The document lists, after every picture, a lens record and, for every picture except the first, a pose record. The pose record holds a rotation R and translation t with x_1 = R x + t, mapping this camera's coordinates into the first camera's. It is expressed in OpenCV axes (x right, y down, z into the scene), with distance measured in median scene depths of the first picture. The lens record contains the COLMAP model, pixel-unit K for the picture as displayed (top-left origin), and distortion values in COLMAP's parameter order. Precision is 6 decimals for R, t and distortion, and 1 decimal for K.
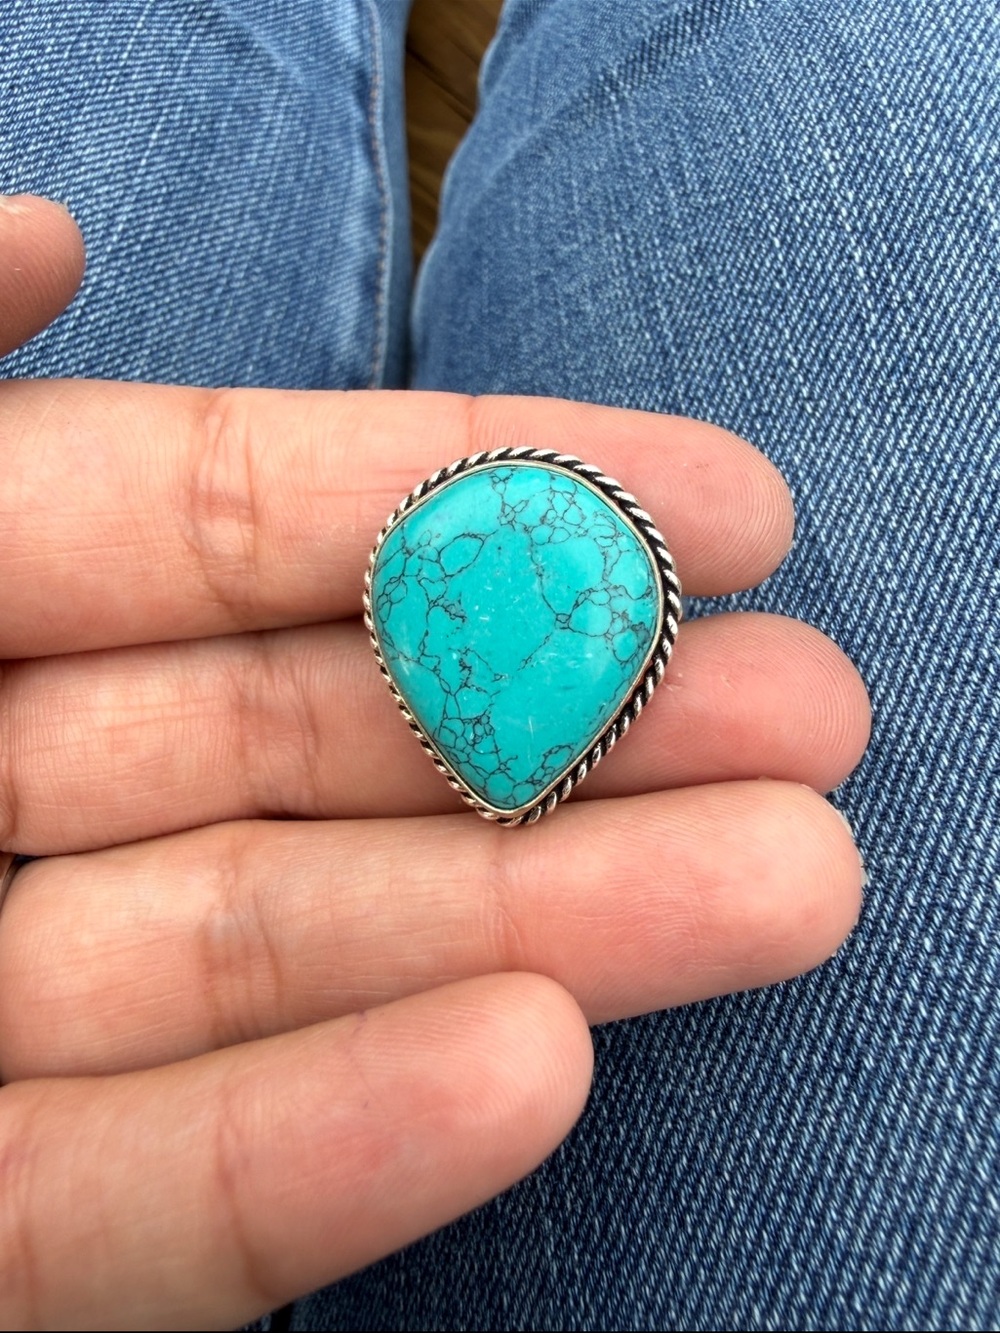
lens RADIAL K [[891.6, 0, 500.9], [0, 891.6, 611.9], [0, 0, 1]] dist [-0.007757, 0.020770]
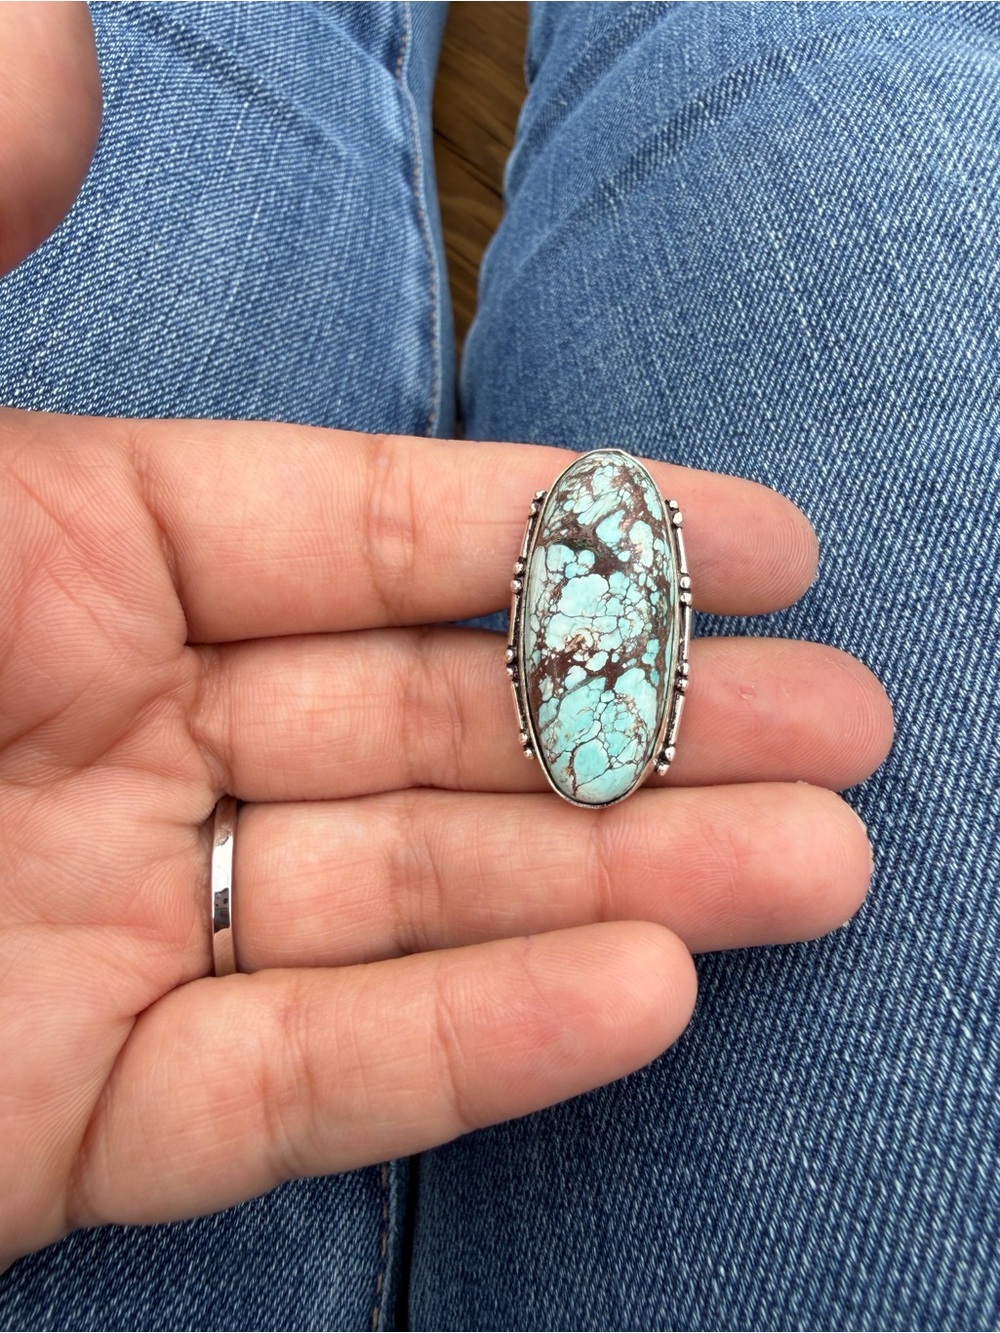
lens RADIAL K [[891.3, 0, 514.4], [0, 891.3, 610.6], [0, 0, 1]] dist [0.026828, -0.001769]
pose [[0.996937, -0.072960, -0.028162, -0.016835], [0.071177, 0.995668, -0.059830, 0.095265], [0.032405, 0.057642, 0.997811, -0.320962]]
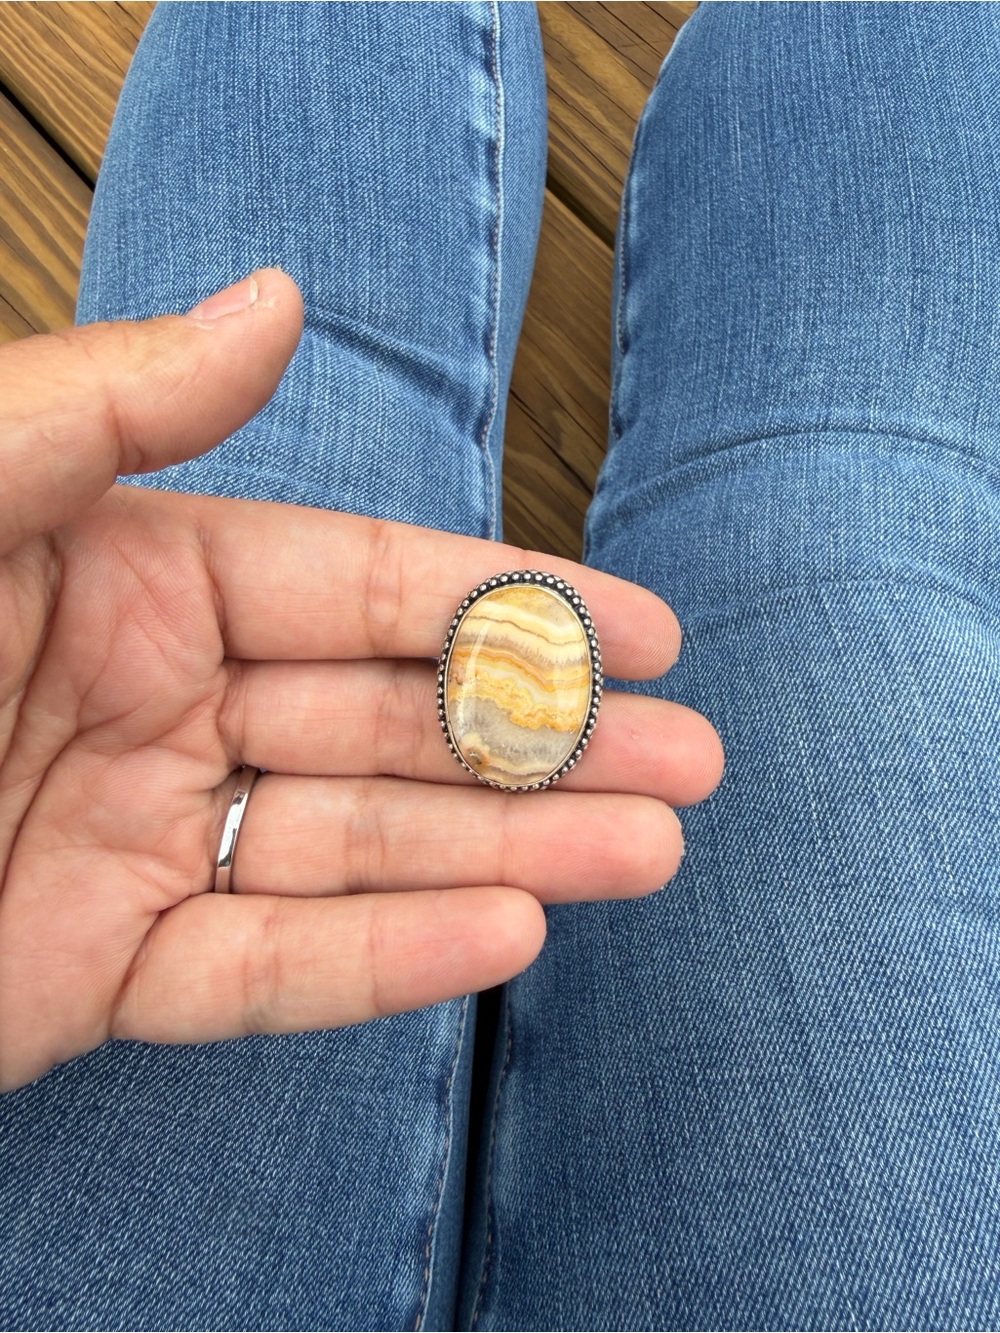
lens RADIAL K [[891.3, 0, 486.7], [0, 891.3, 596.5], [0, 0, 1]] dist [0.026828, -0.001769]
pose [[0.997573, 0.068681, 0.011455, -0.411958], [-0.067994, 0.996315, -0.052284, -0.747736], [-0.015003, 0.051378, 0.998567, -1.086321]]
